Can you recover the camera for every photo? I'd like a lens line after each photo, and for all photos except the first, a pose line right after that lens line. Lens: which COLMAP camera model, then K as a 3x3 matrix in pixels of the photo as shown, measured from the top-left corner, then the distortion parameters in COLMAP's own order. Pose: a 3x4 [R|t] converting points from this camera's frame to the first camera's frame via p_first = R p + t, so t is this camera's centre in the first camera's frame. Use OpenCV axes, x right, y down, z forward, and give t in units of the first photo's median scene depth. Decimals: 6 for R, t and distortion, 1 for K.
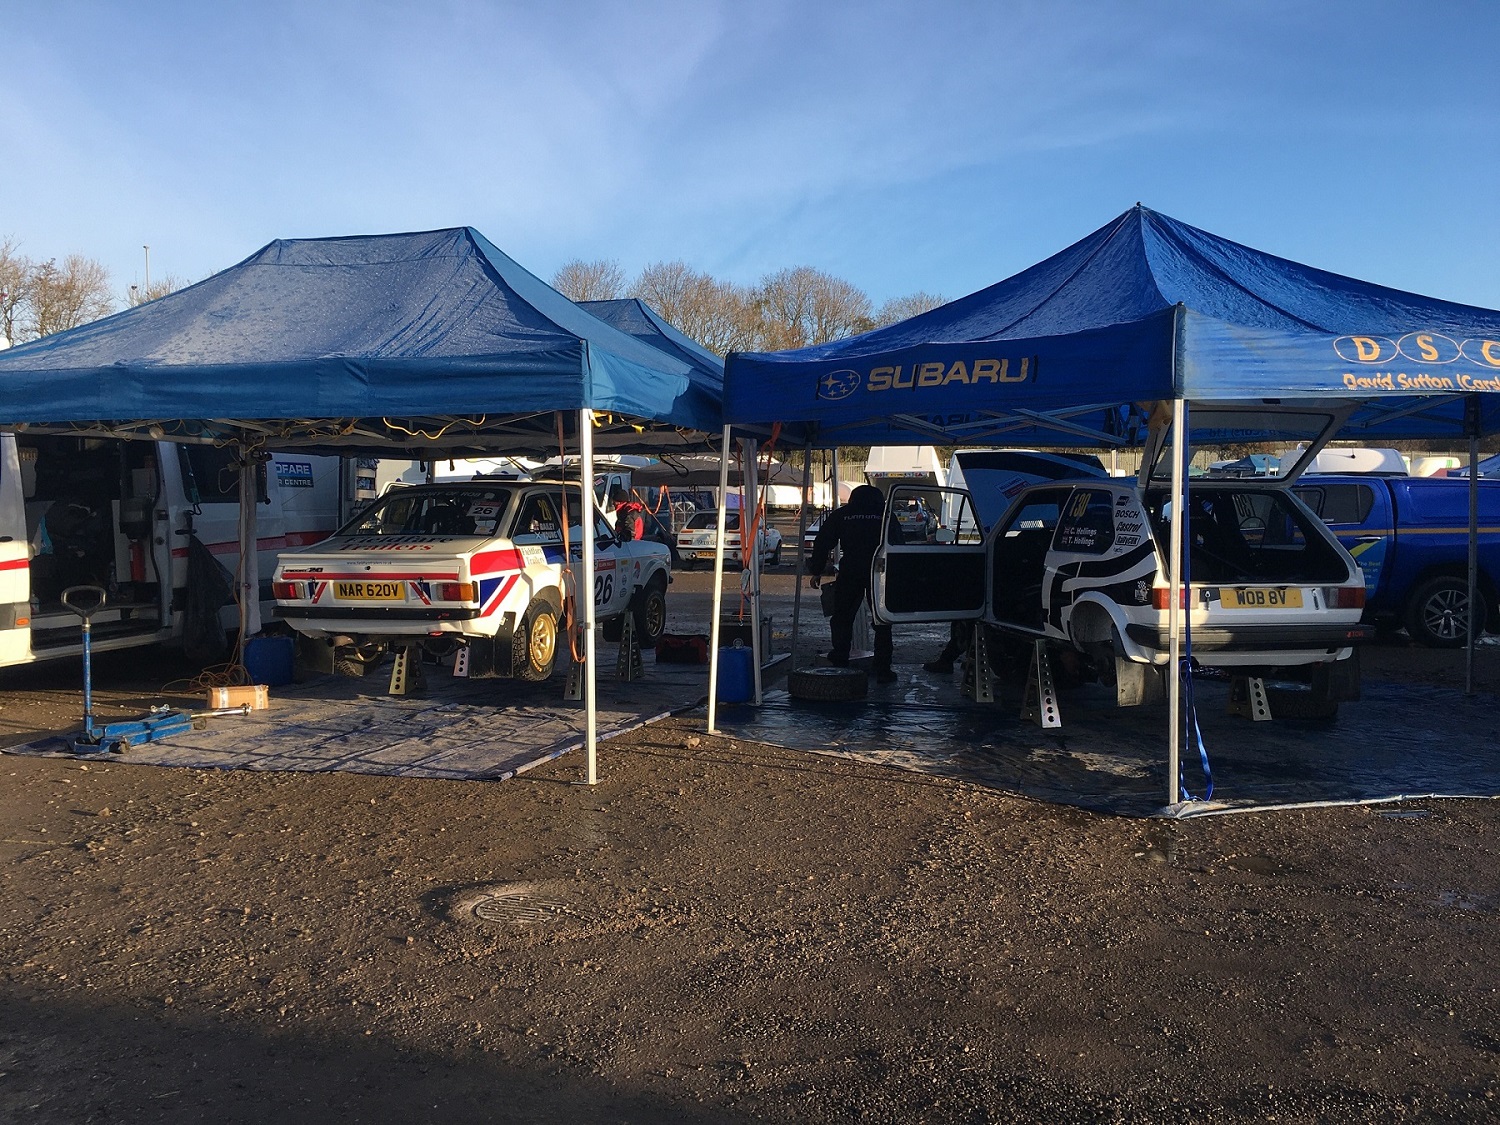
lens RADIAL K [[1289.2, 0, 750.0], [0, 1289.2, 562.5], [0, 0, 1]] dist [0.067119, -0.000714]
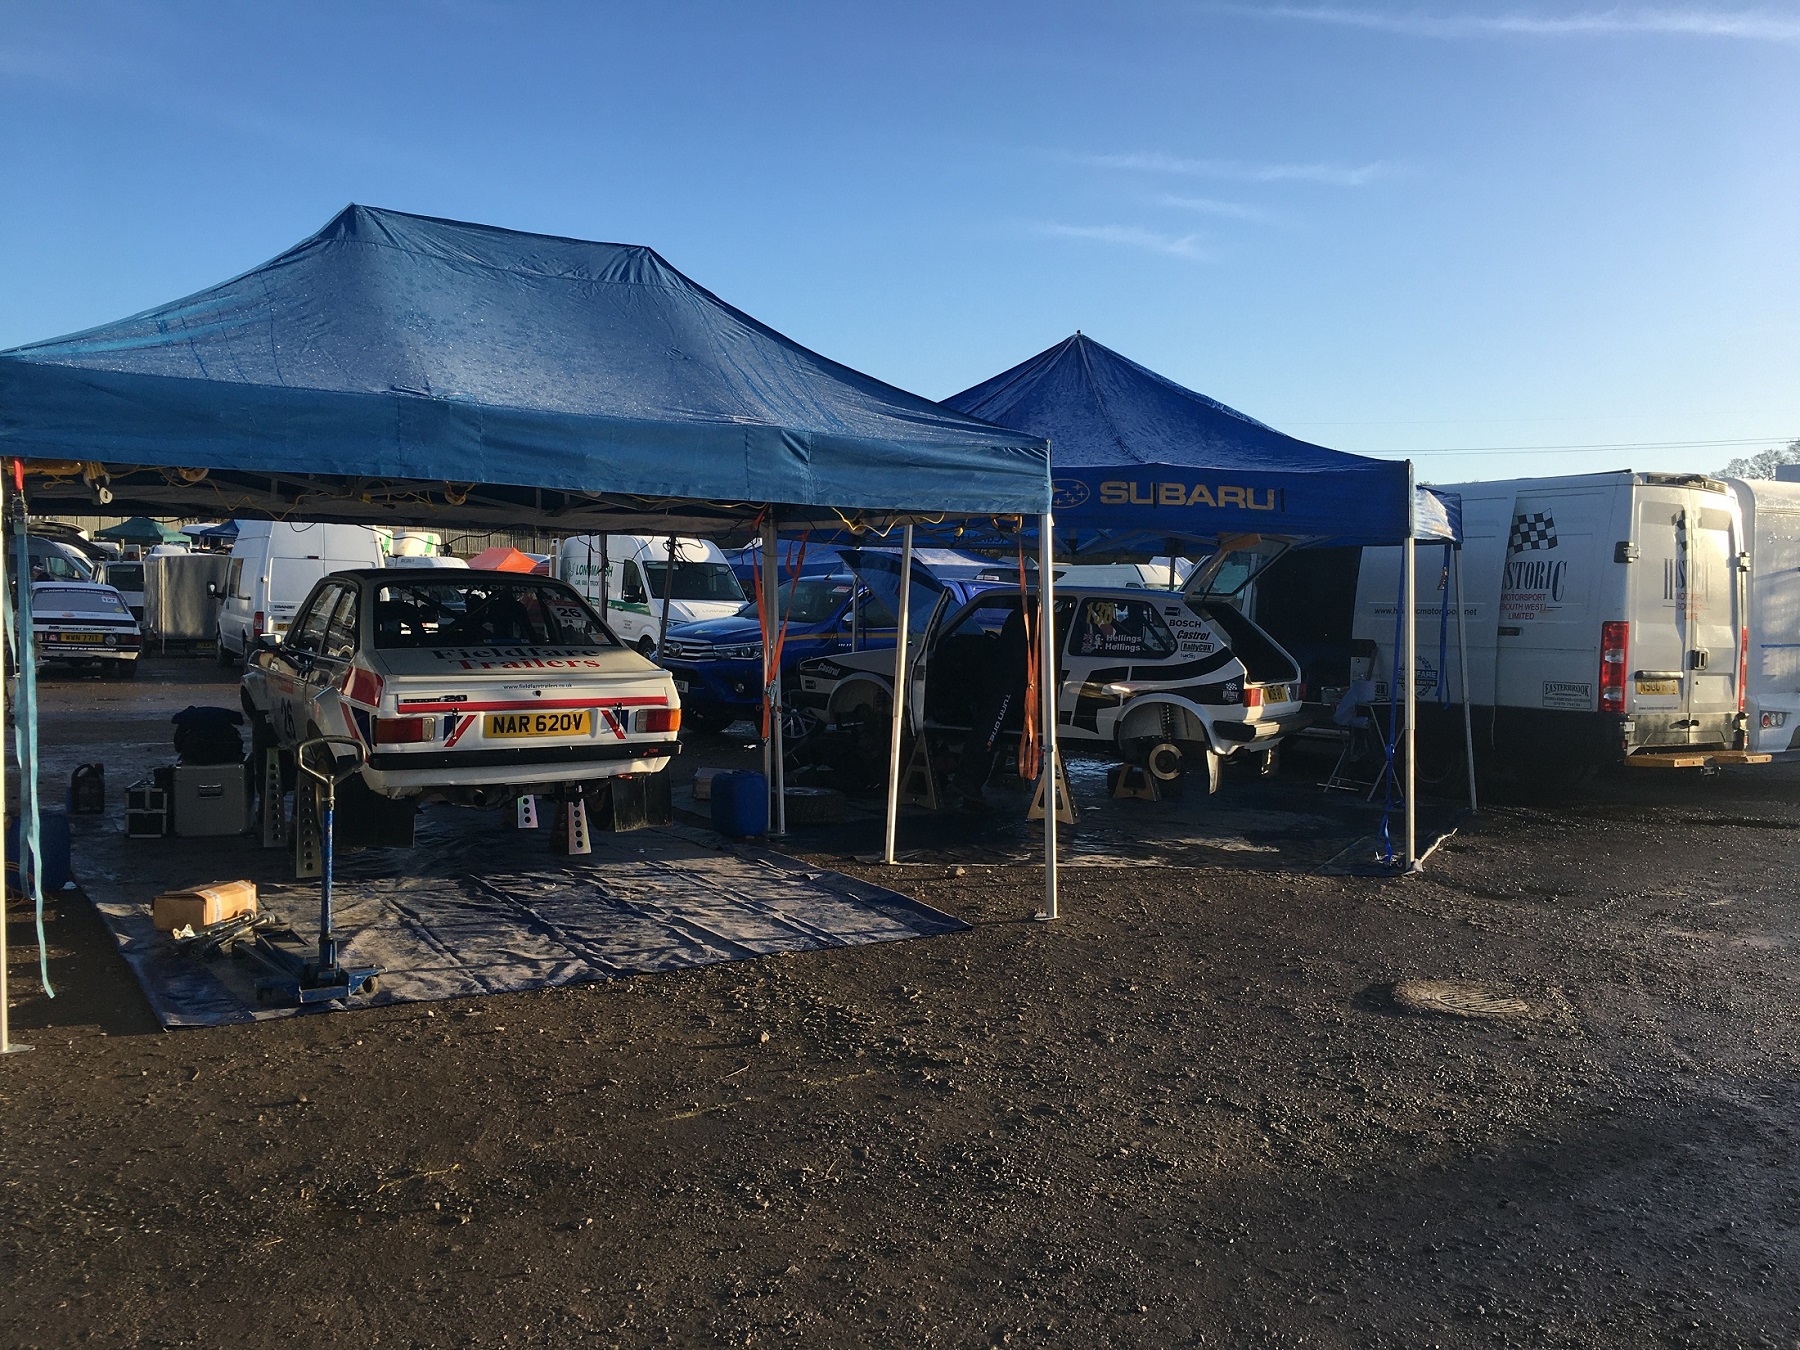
lens RADIAL K [[1547.0, 0, 900.0], [0, 1547.0, 675.0], [0, 0, 1]] dist [0.067119, -0.000714]
pose [[0.664025, -0.023387, 0.747345, -0.822400], [0.010160, 0.999701, 0.022257, -0.023635], [-0.747642, -0.007186, 0.664063, 0.273534]]
